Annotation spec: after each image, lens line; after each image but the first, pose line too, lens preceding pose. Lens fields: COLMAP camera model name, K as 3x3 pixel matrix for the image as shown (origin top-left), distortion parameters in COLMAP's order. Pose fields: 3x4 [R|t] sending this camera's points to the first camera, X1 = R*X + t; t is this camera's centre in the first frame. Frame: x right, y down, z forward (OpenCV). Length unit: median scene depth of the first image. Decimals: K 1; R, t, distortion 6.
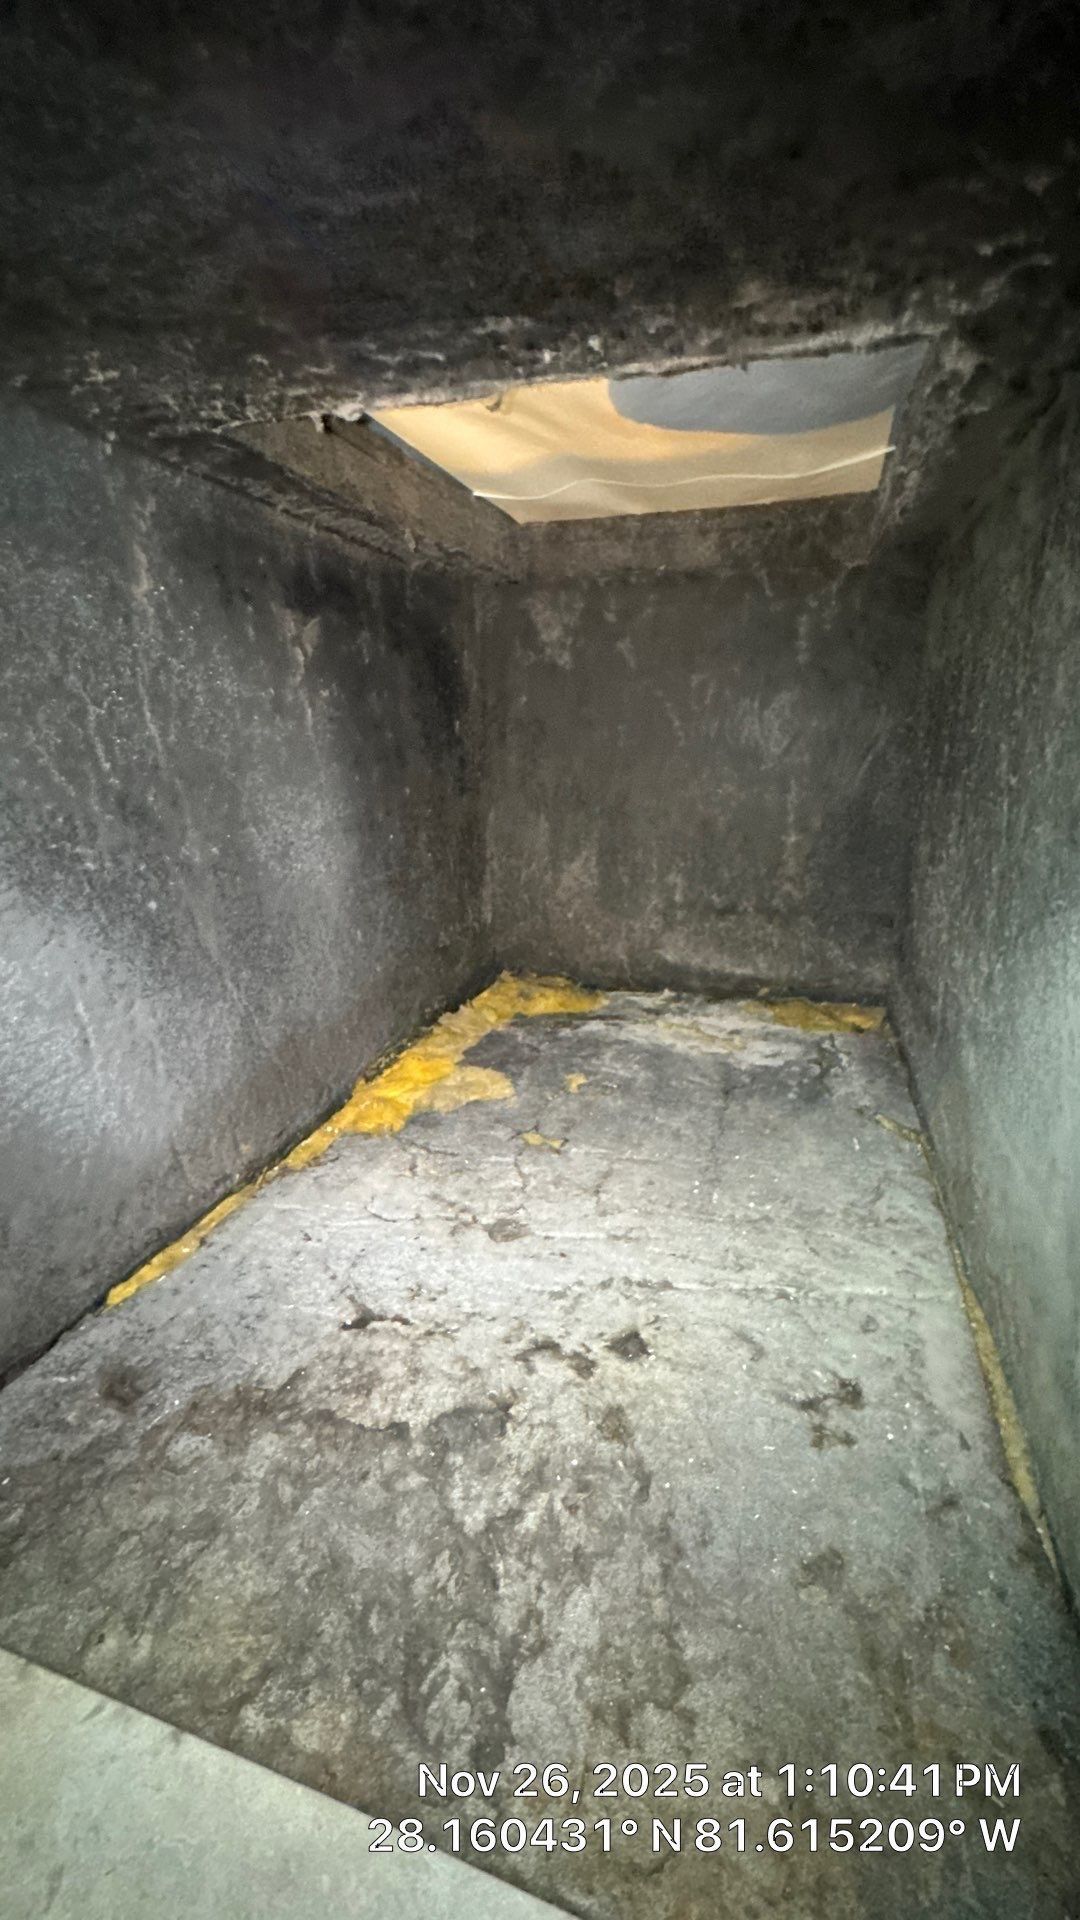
lens RADIAL K [[770.0, 0, 539.7], [0, 770.0, 958.5], [0, 0, 1]] dist [-0.005760, 0.001051]
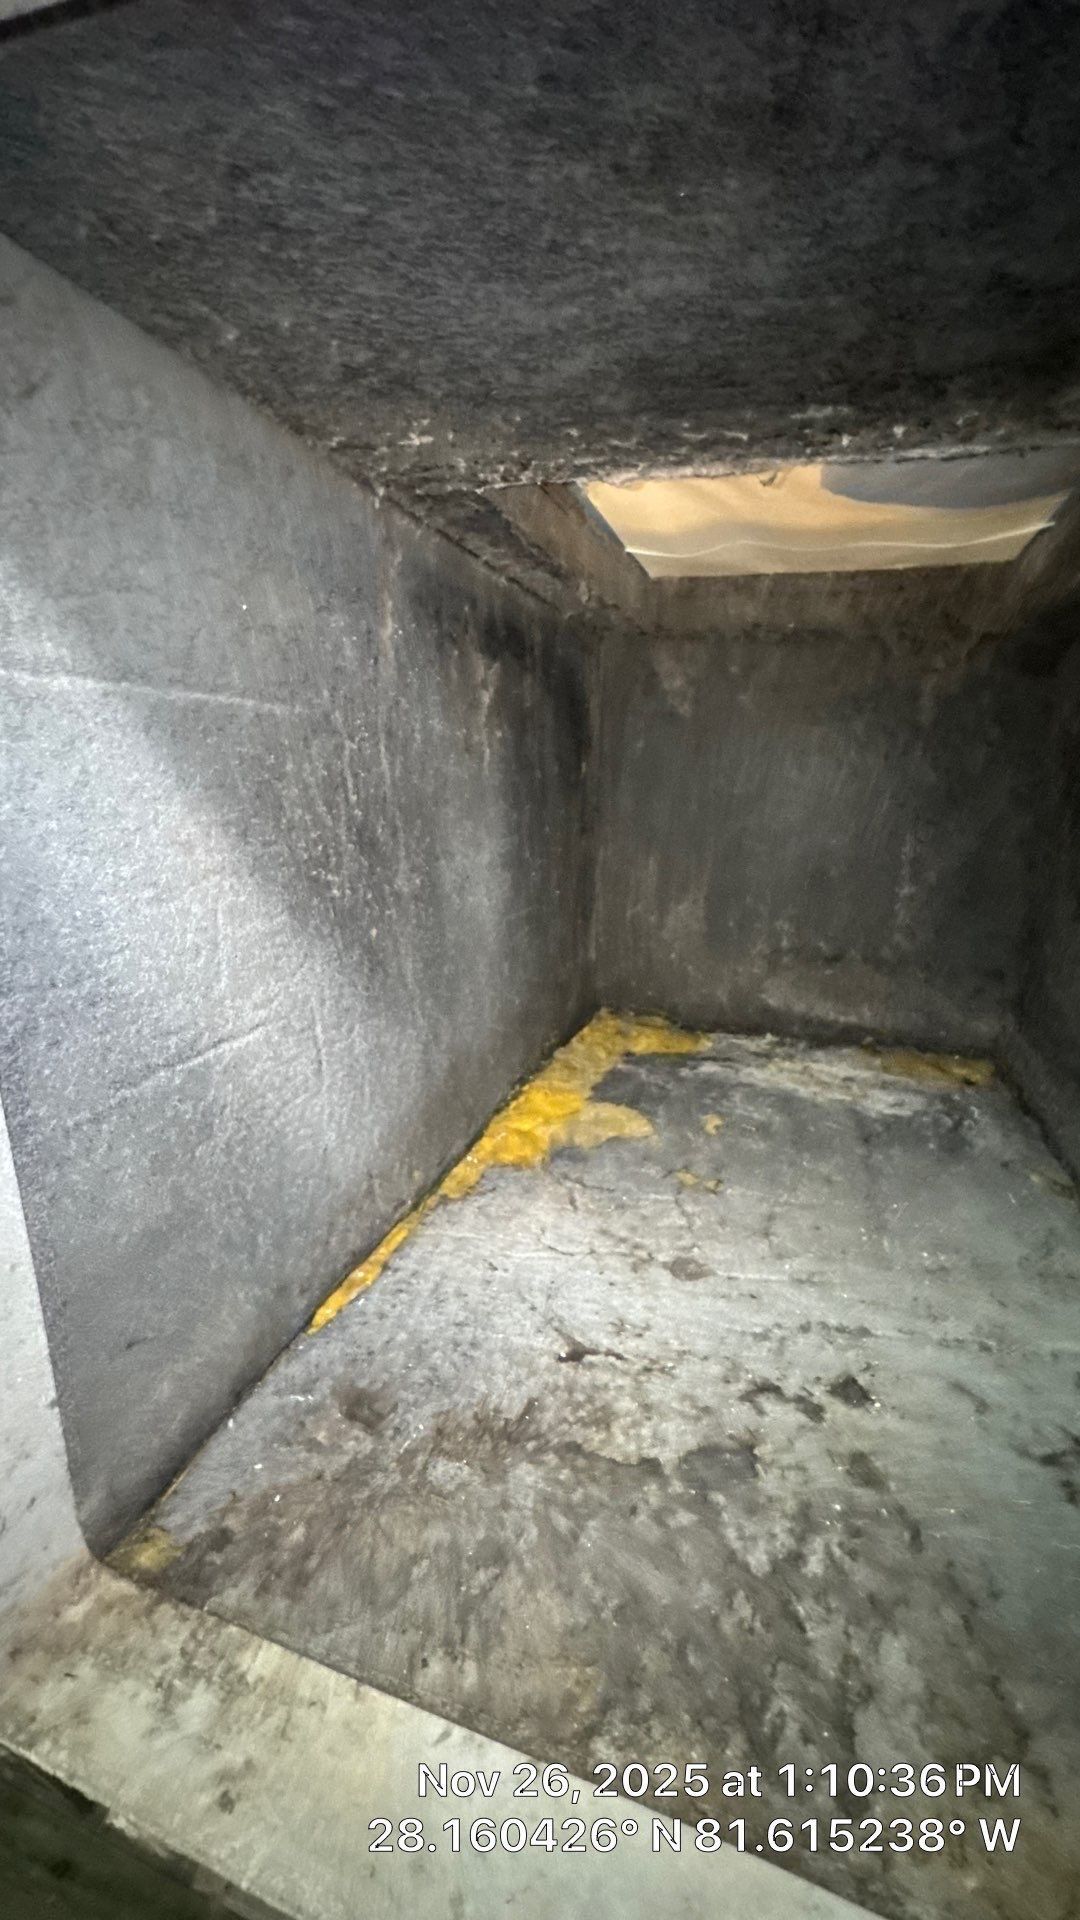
lens RADIAL K [[770.0, 0, 539.6], [0, 770.0, 958.8], [0, 0, 1]] dist [-0.005760, 0.001051]
pose [[0.999019, 0.042722, -0.011683, -0.278915], [-0.043220, 0.997994, -0.046269, 0.003986], [0.009683, 0.046729, 0.998861, -0.028862]]
